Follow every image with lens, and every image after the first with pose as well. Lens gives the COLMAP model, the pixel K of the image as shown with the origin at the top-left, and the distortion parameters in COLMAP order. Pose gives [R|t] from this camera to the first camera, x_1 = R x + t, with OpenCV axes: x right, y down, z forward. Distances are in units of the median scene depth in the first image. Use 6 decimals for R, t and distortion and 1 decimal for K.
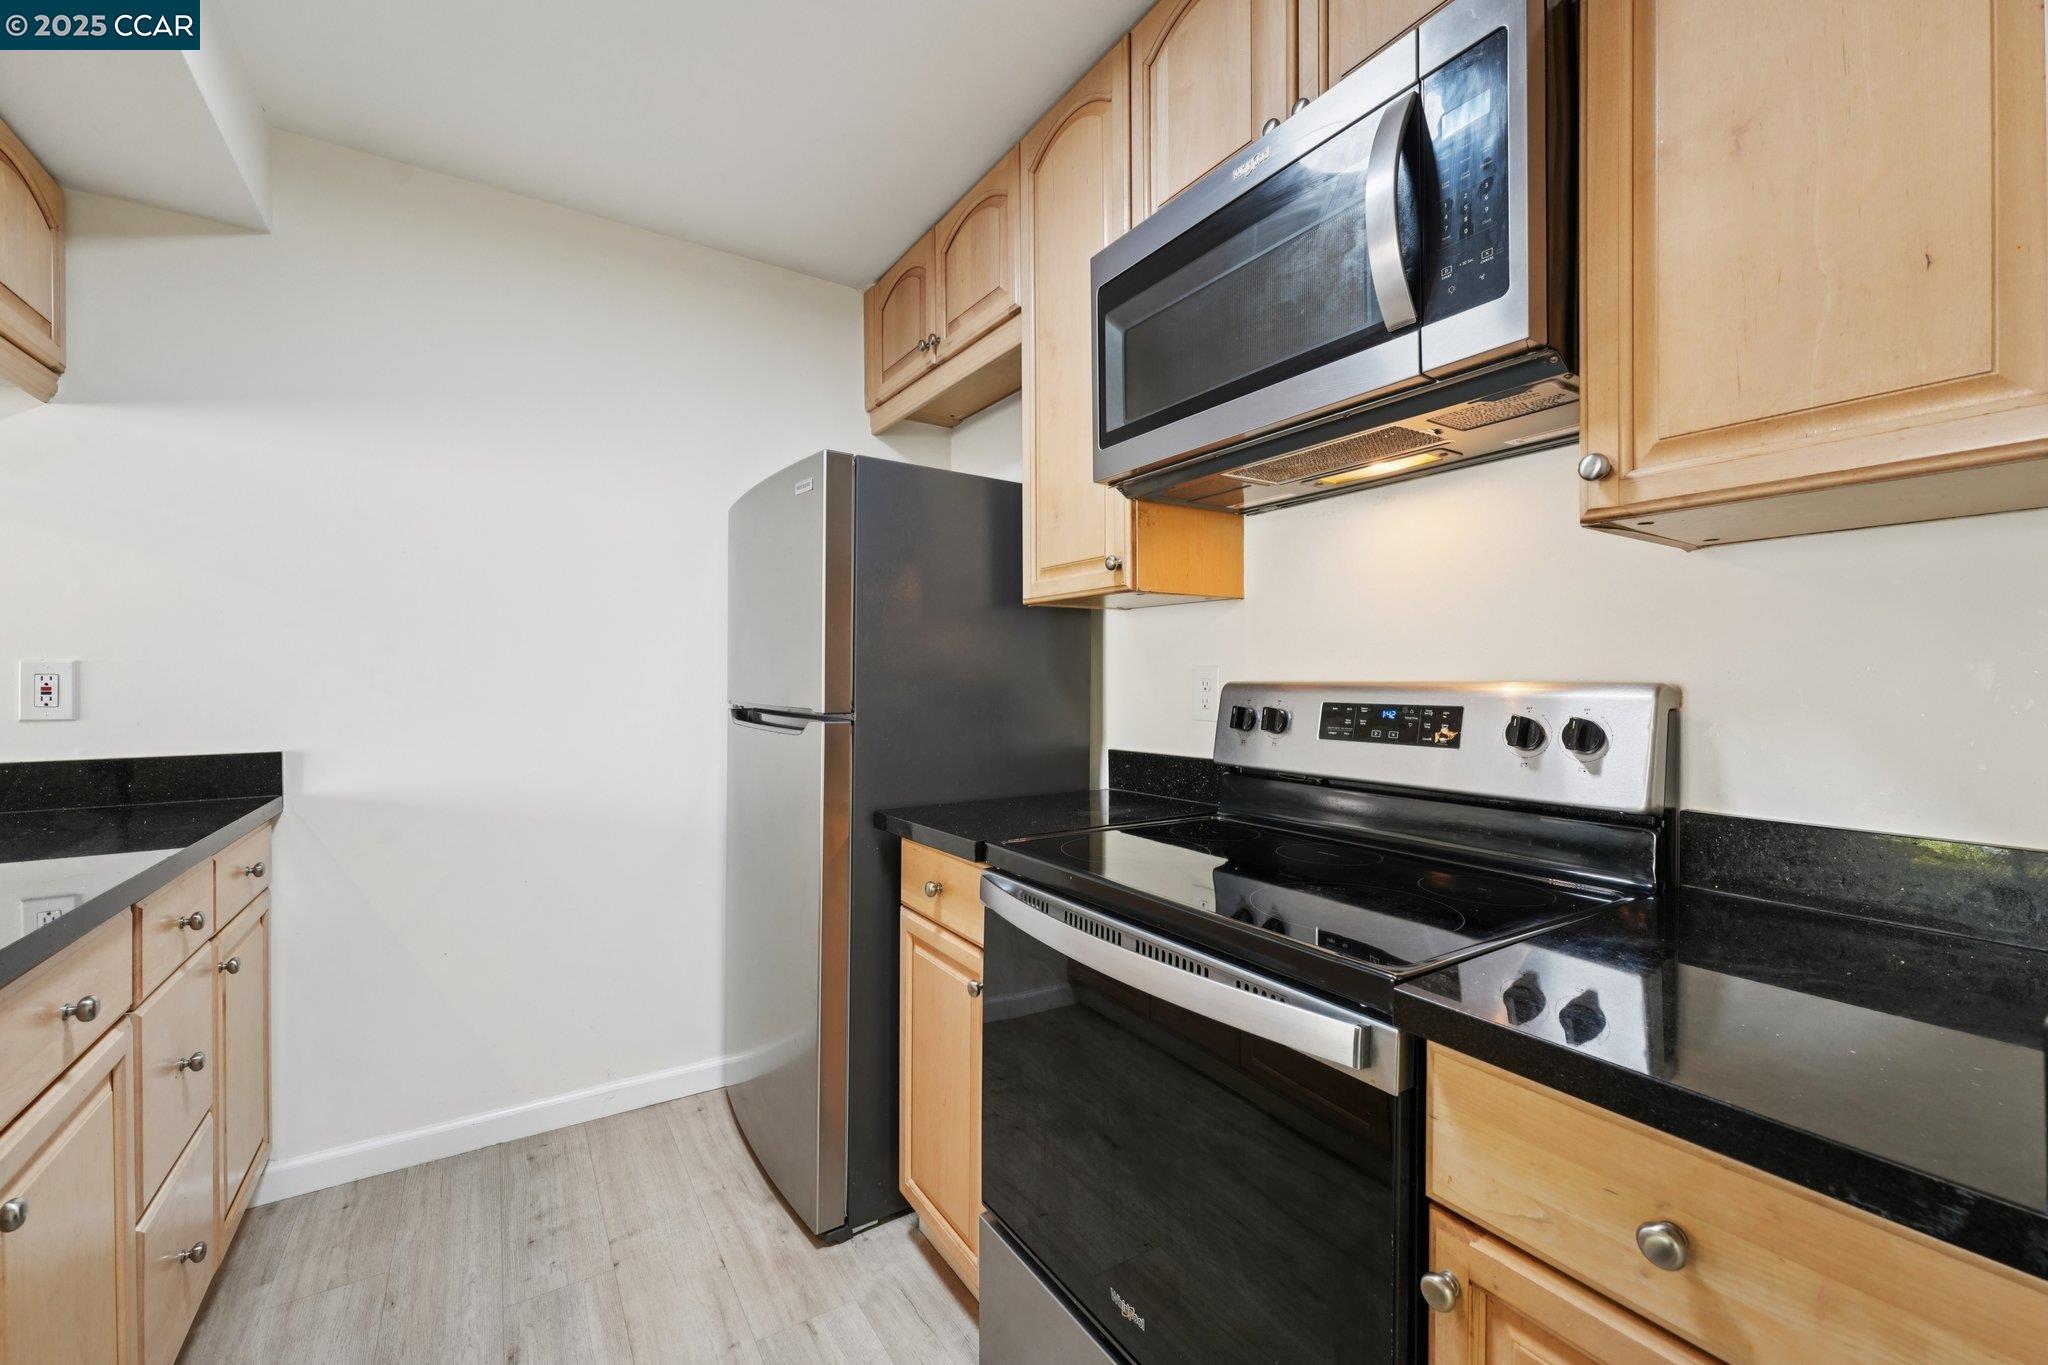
lens RADIAL K [[821.5, 0, 1018.8], [0, 821.5, 680.4], [0, 0, 1]] dist [0.000214, 0.000051]
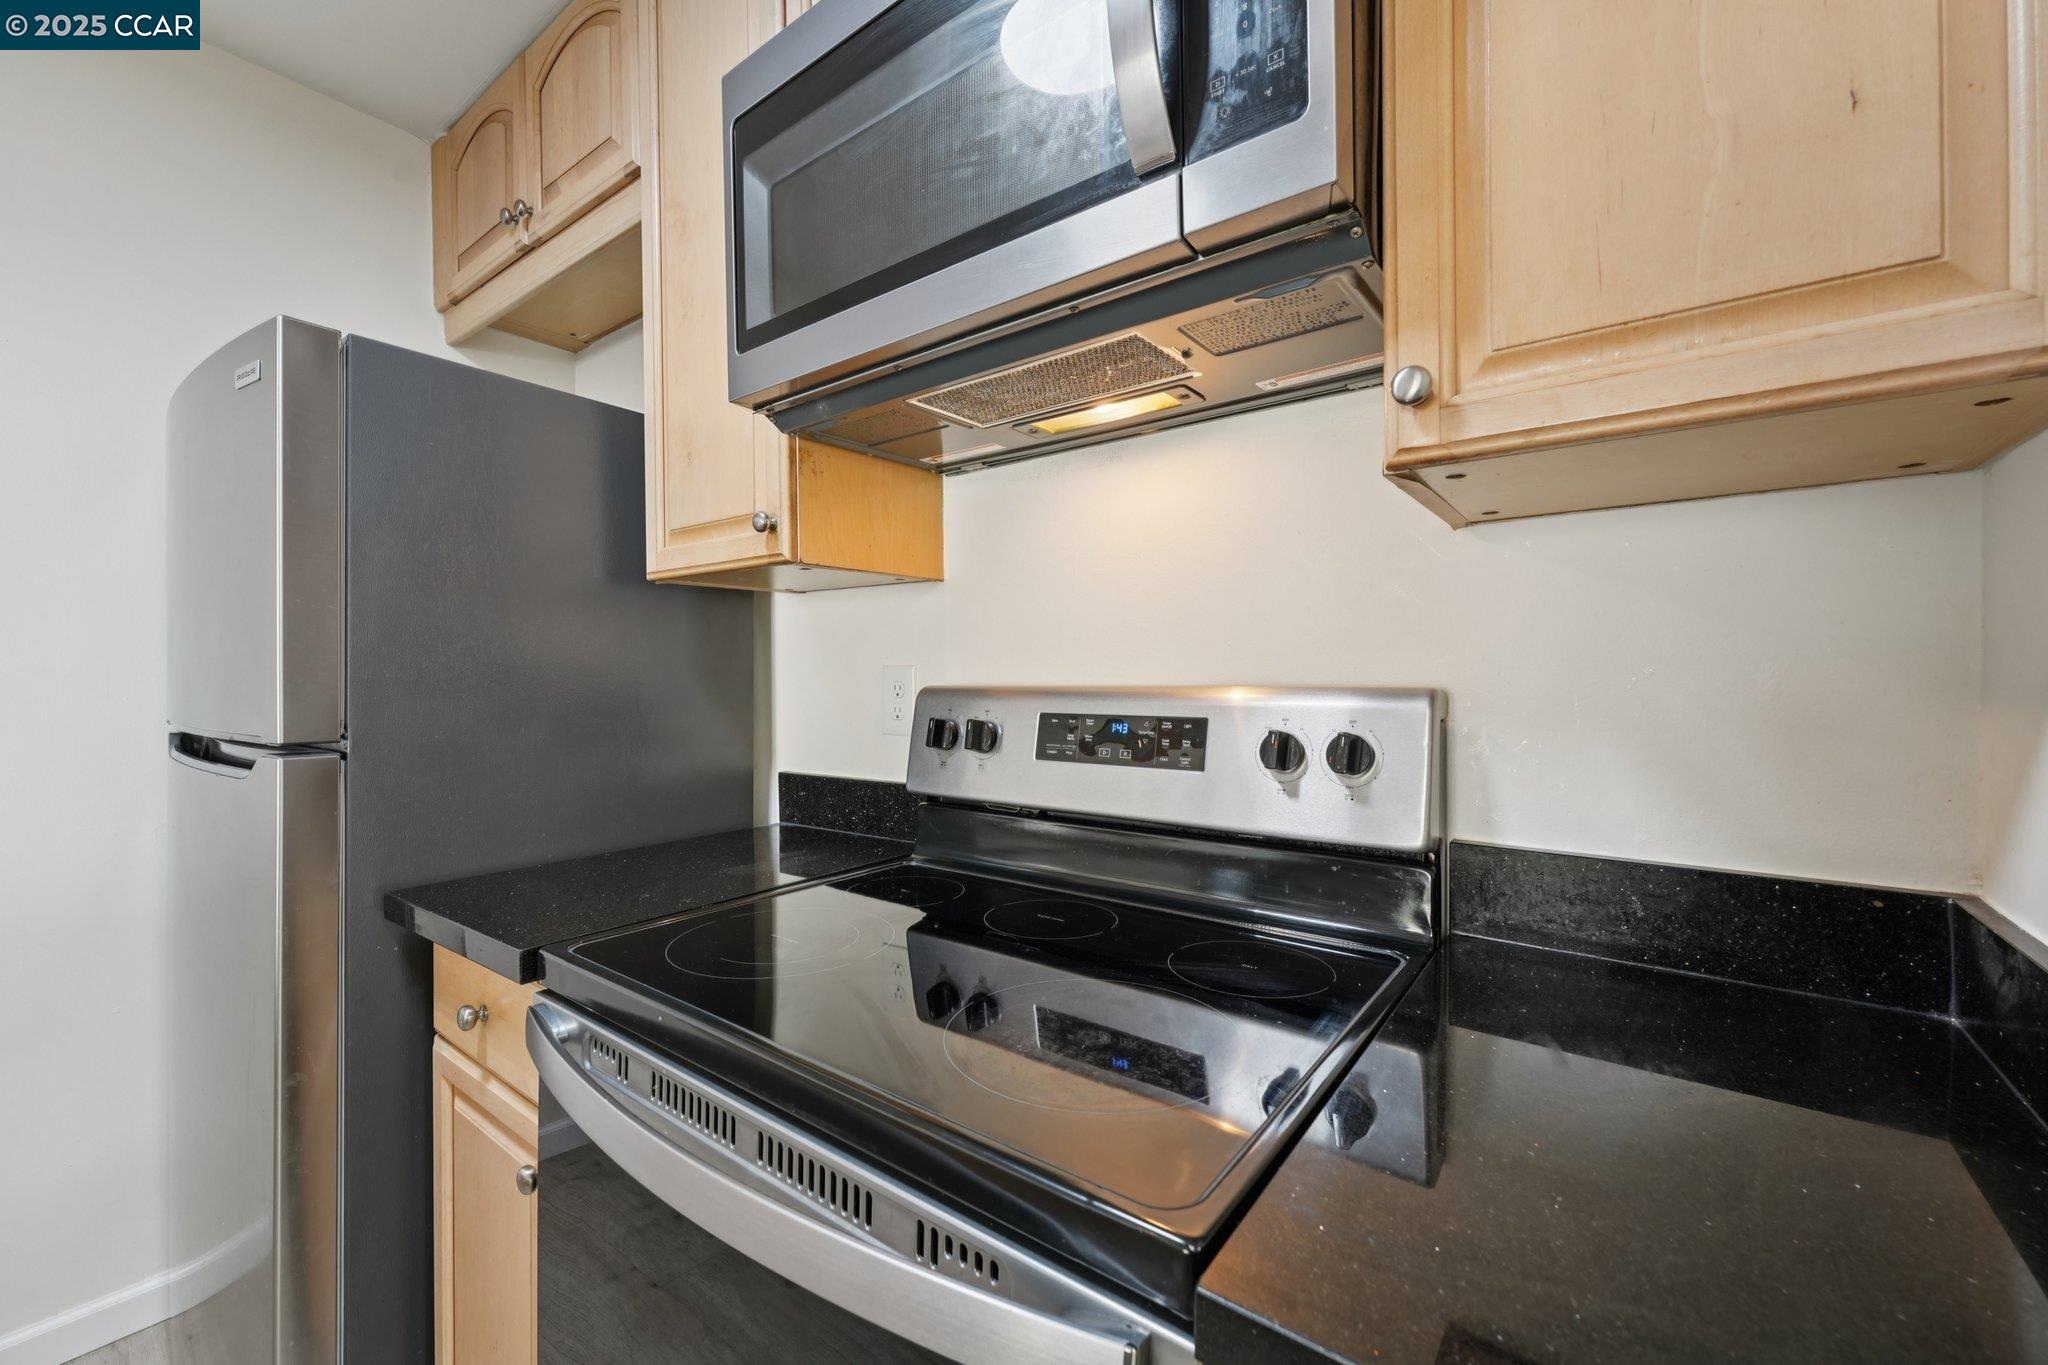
lens RADIAL K [[821.5, 0, 1018.8], [0, 821.5, 680.4], [0, 0, 1]] dist [0.000214, 0.000051]
pose [[0.941421, -0.007967, 0.337139, 0.085681], [0.006452, 0.999963, 0.005613, -0.008402], [-0.337171, -0.003109, 0.941438, 0.264615]]
